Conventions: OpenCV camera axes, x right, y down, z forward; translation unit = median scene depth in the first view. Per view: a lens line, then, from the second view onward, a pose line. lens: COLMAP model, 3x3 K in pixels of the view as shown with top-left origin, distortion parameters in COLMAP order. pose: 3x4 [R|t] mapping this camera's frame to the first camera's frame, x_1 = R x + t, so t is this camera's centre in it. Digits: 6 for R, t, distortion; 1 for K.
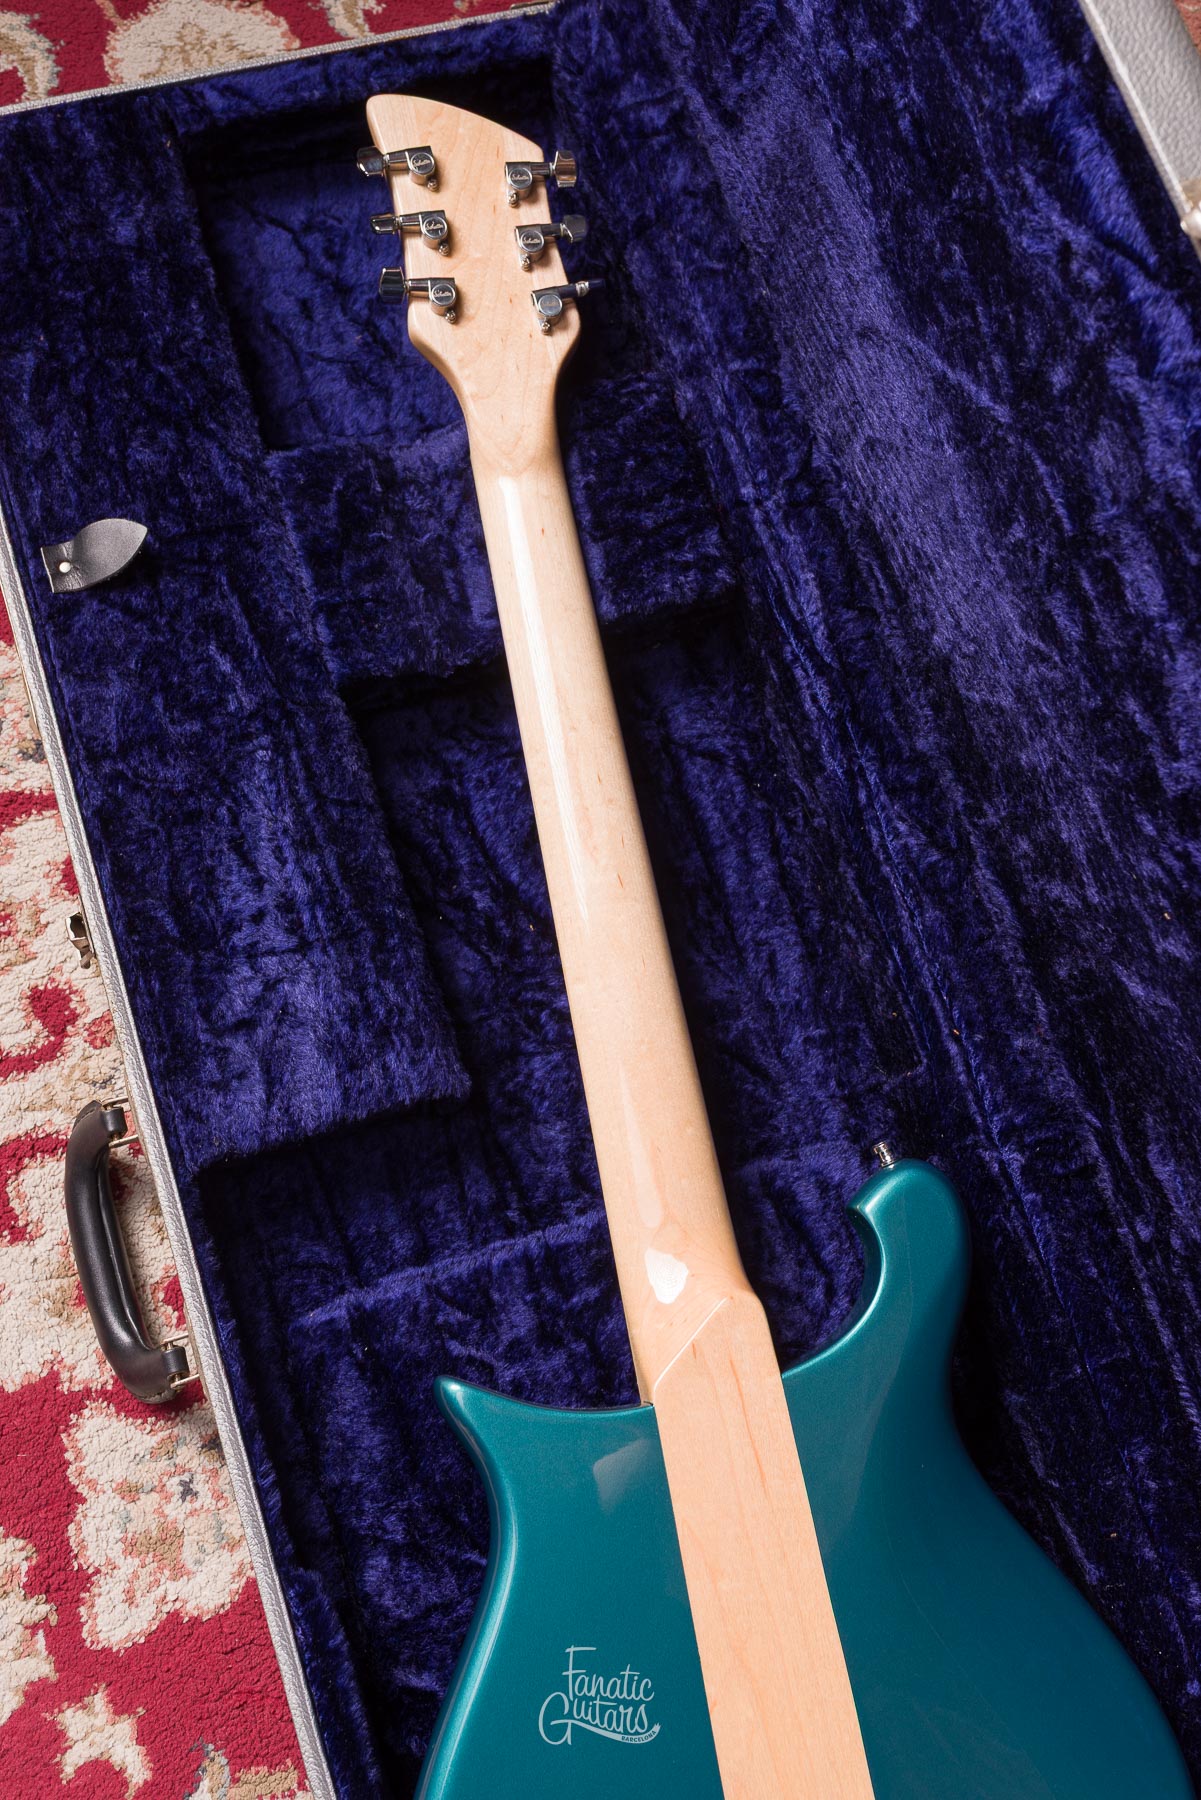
lens RADIAL K [[1721.5, 0, 587.9], [0, 1721.5, 898.3], [0, 0, 1]] dist [-0.005744, 0.004521]
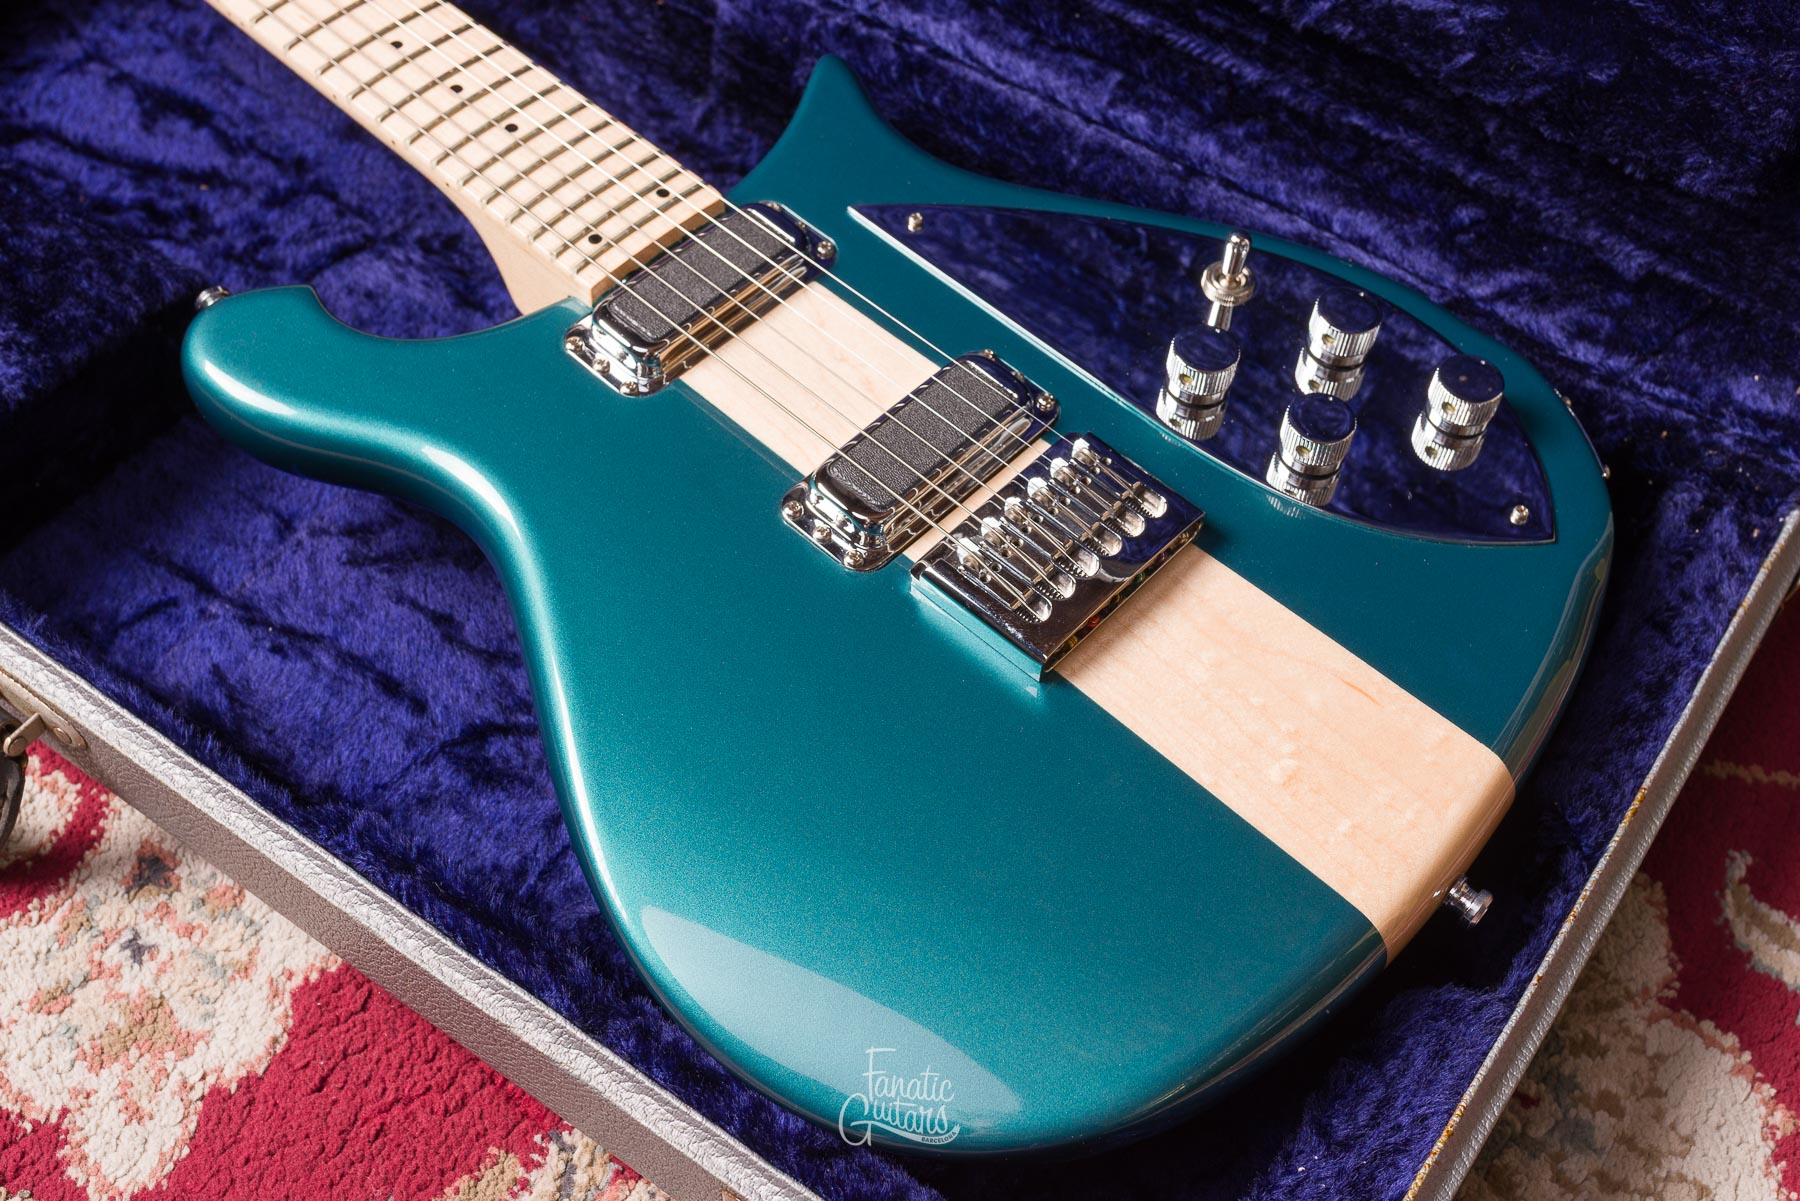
lens RADIAL K [[2087.4, 0, 916.7], [0, 2087.4, 575.4], [0, 0, 1]] dist [-0.003170, 0.007554]
pose [[0.793443, -0.526565, 0.305251, -0.158852], [0.594509, 0.777961, -0.203313, 0.537129], [-0.130415, 0.342792, 0.930315, 0.186810]]
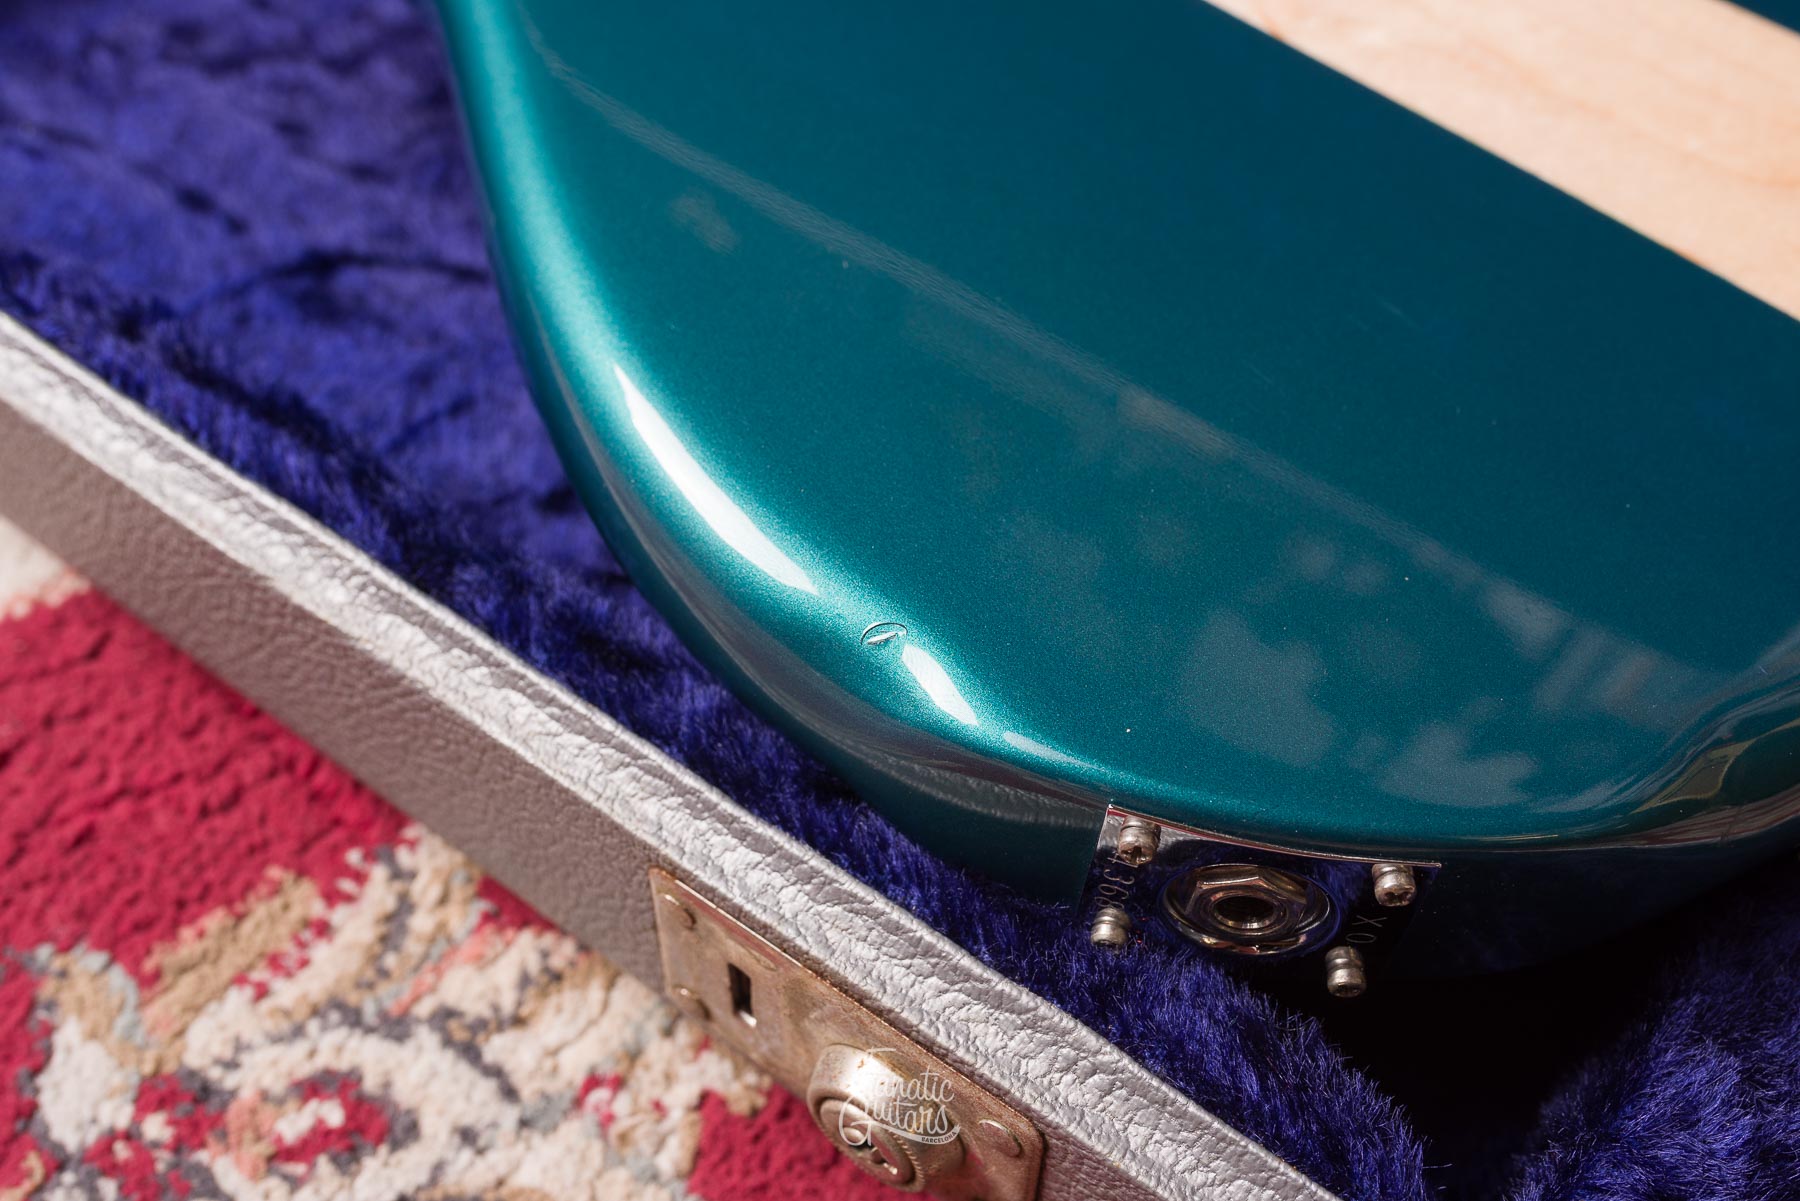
lens RADIAL K [[1865.9, 0, 895.2], [0, 1865.9, 598.8], [0, 0, 1]] dist [0.004478, -0.004211]
pose [[0.814304, -0.483746, 0.320778, -0.152021], [0.568156, 0.777381, -0.269958, 0.584189], [-0.118775, 0.402080, 0.907868, 0.557742]]
